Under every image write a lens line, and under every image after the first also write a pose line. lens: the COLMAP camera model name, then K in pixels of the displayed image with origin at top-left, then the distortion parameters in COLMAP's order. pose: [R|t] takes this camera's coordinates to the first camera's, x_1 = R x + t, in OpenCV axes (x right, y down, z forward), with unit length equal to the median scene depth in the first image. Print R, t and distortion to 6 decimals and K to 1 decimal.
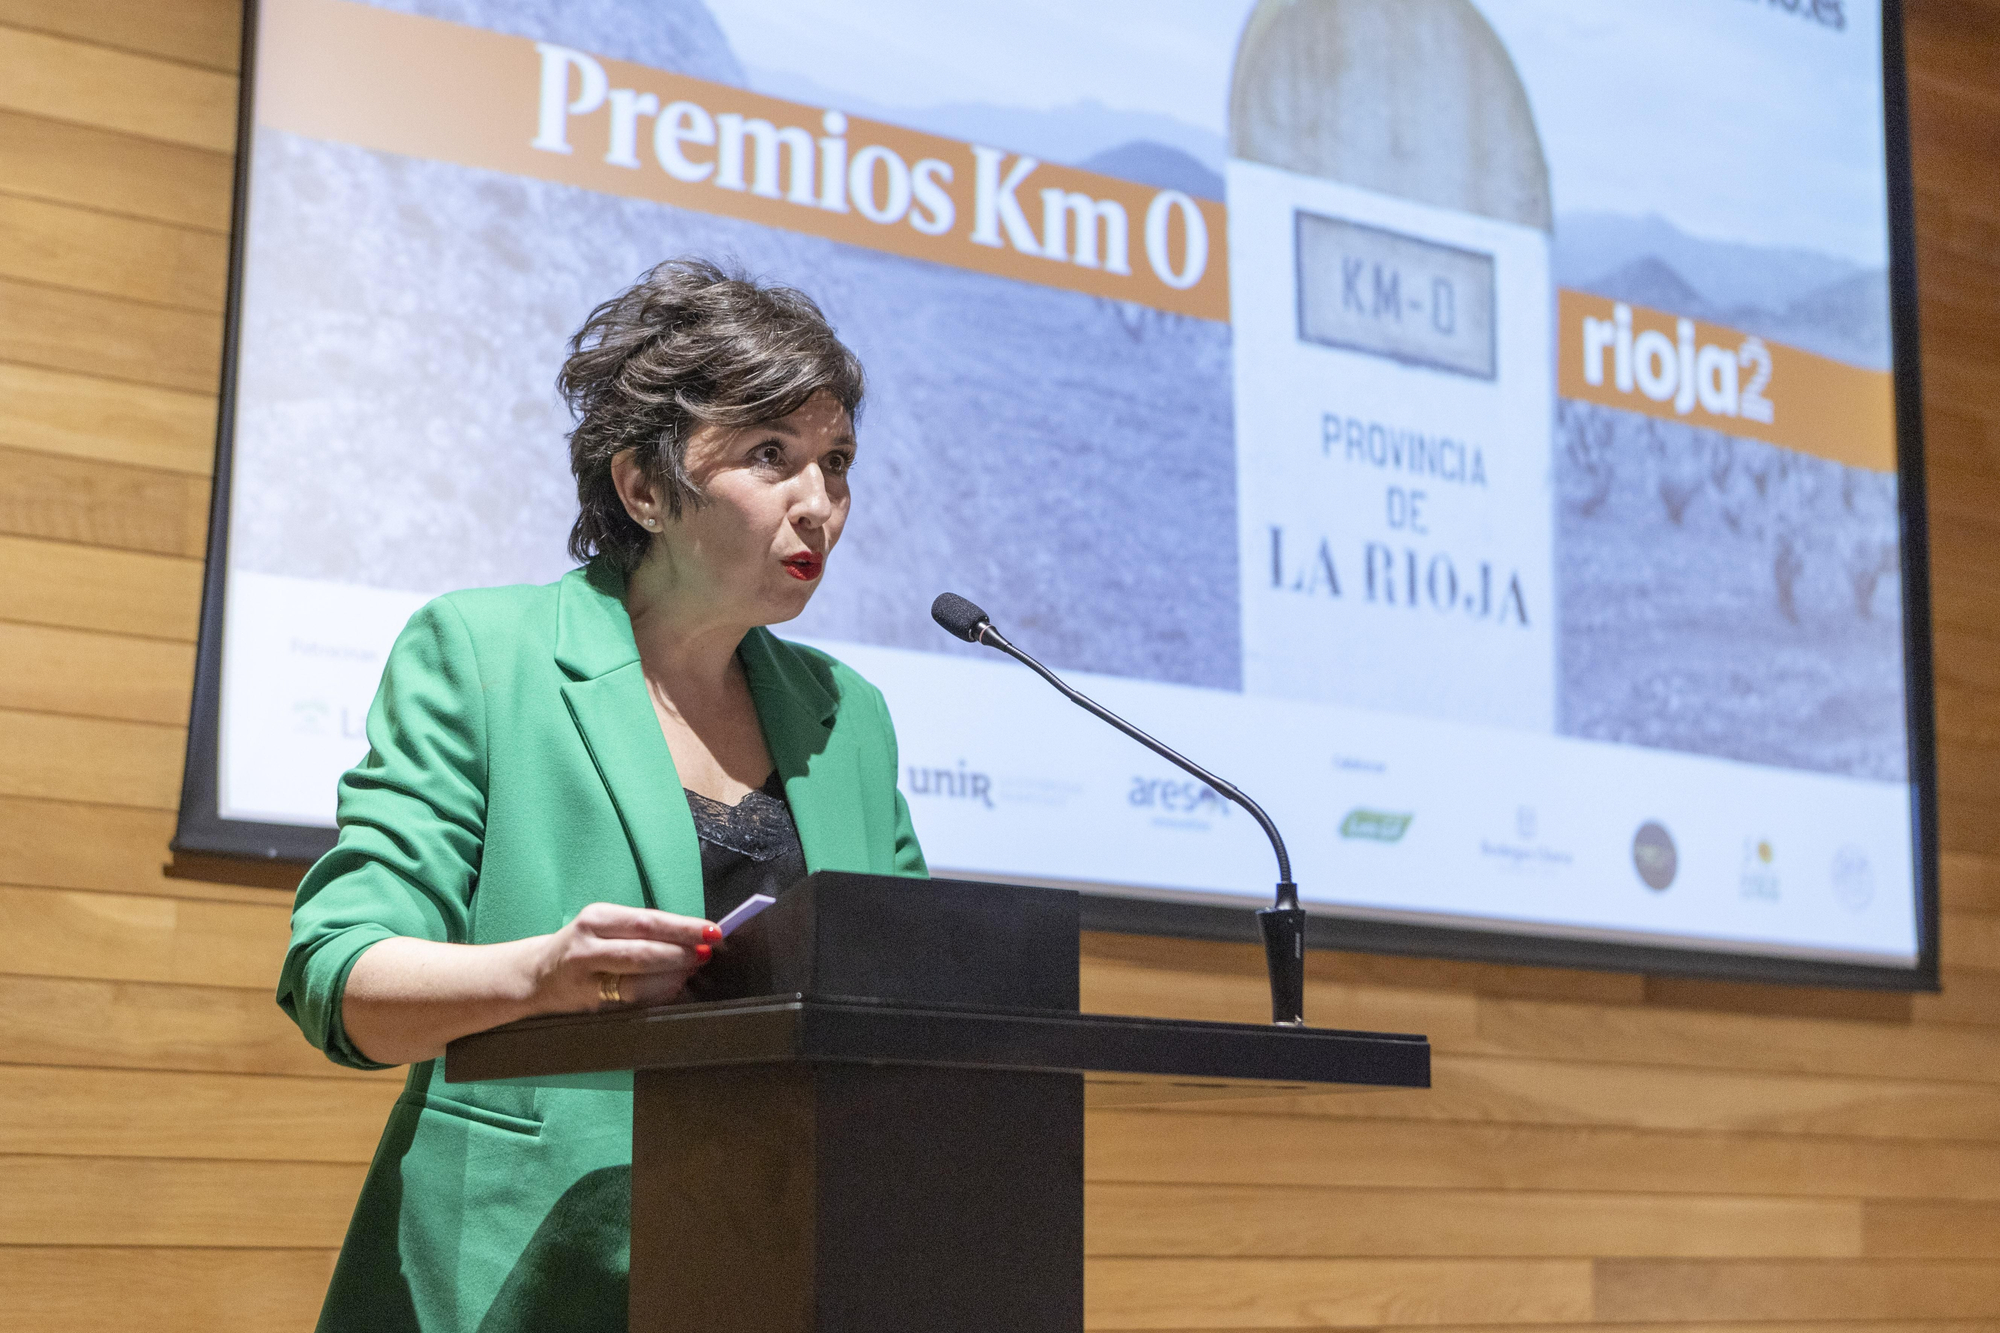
lens RADIAL K [[3363.4, 0, 999.9], [0, 3363.4, 602.8], [0, 0, 1]] dist [-0.036241, -0.124044]
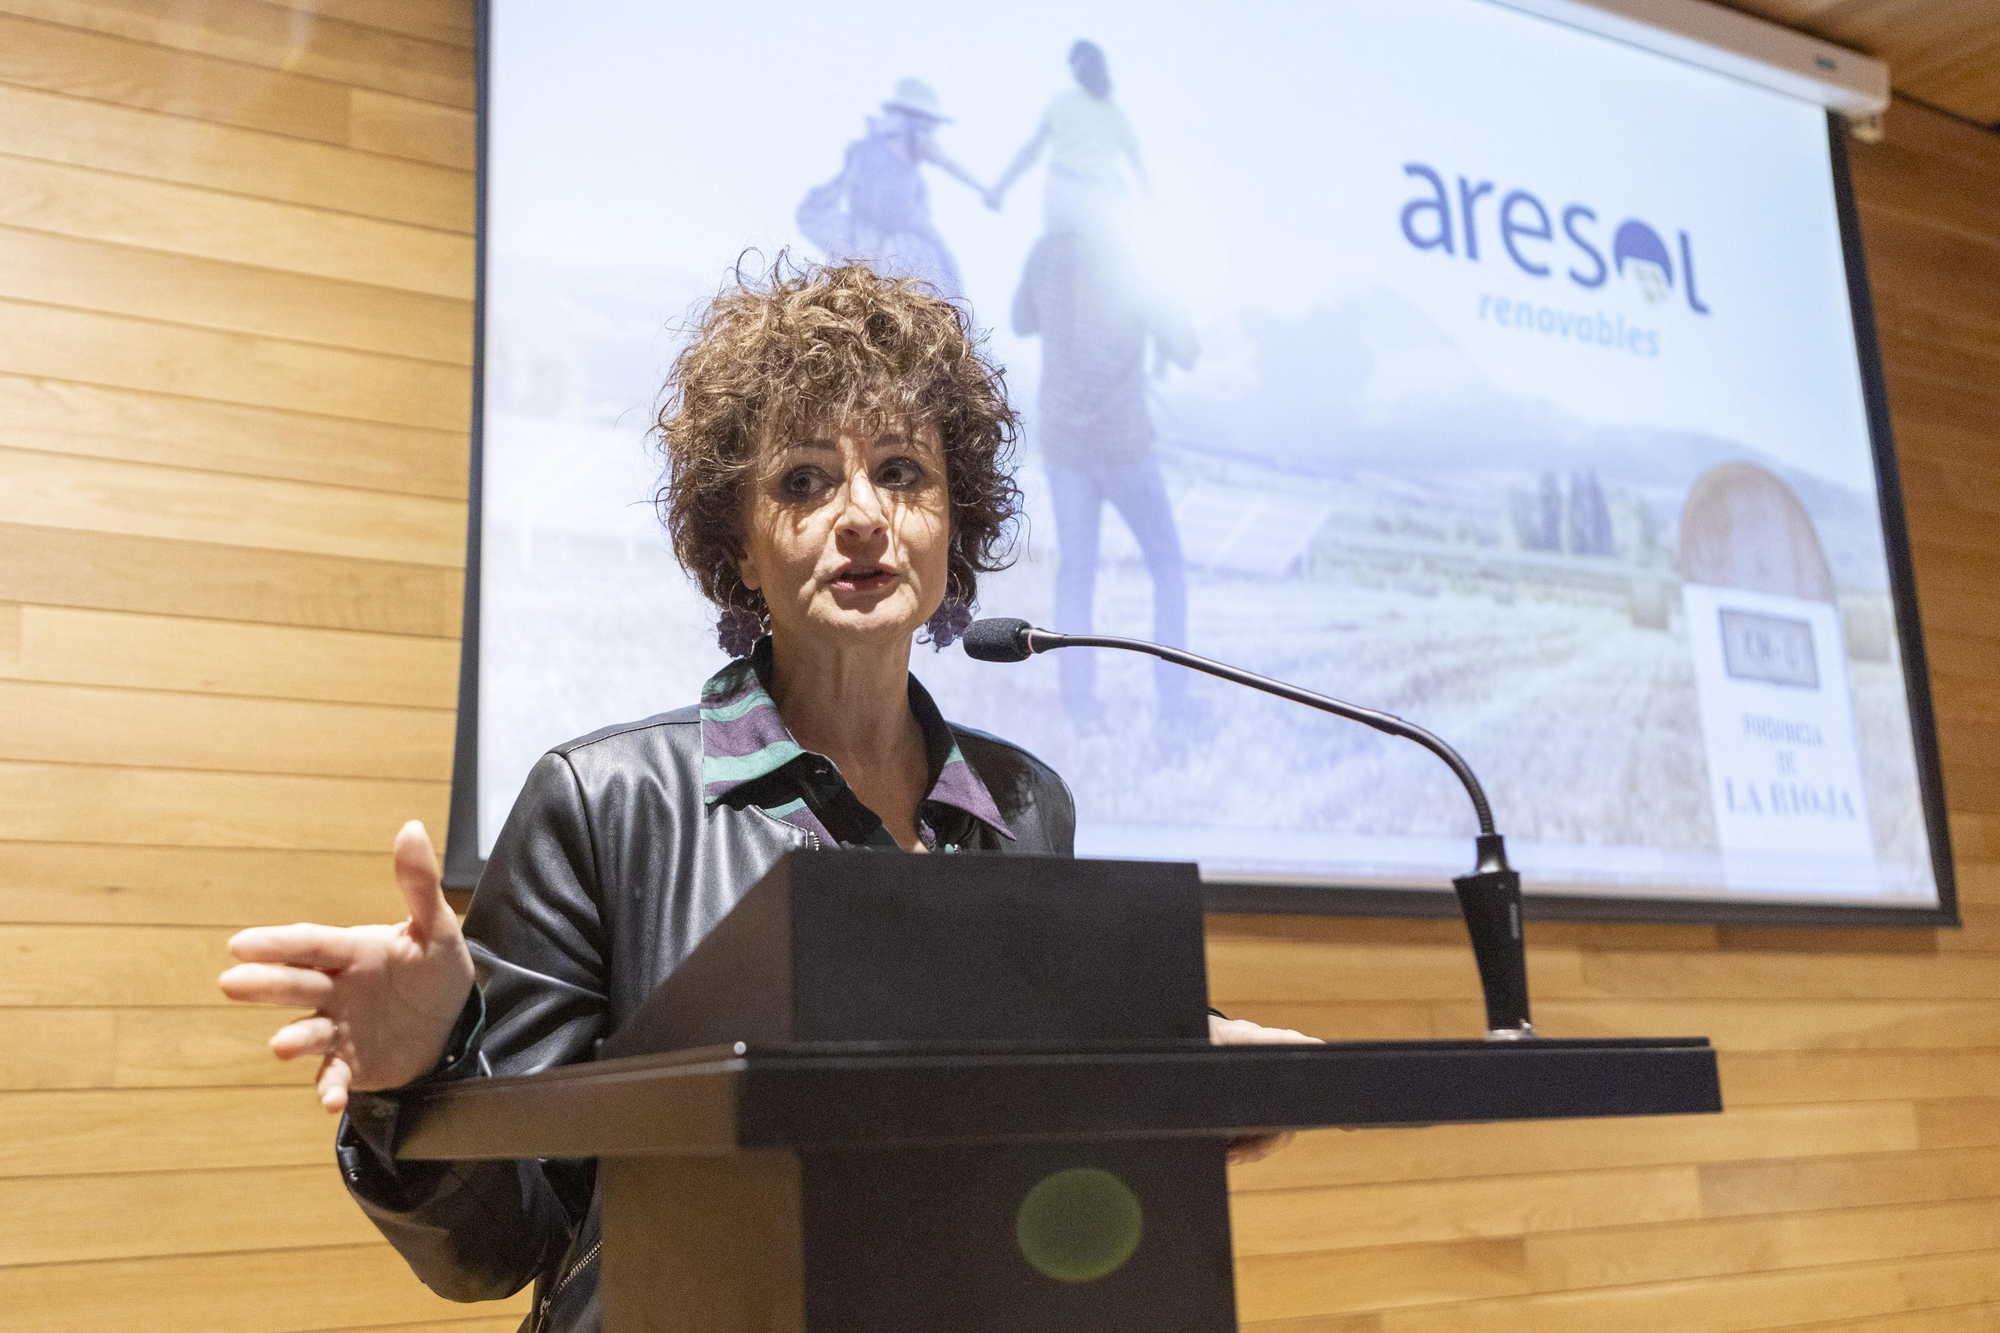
lens RADIAL K [[1982.8, 0, 918.6], [0, 1982.8, 642.9], [0, 0, 1]] dist [-0.001084, -0.001443]
pose [[0.988050, -0.073693, -0.135377, 0.012017], [0.067708, 0.996535, -0.048304, 0.026746], [0.138468, 0.038561, 0.989616, 0.274809]]
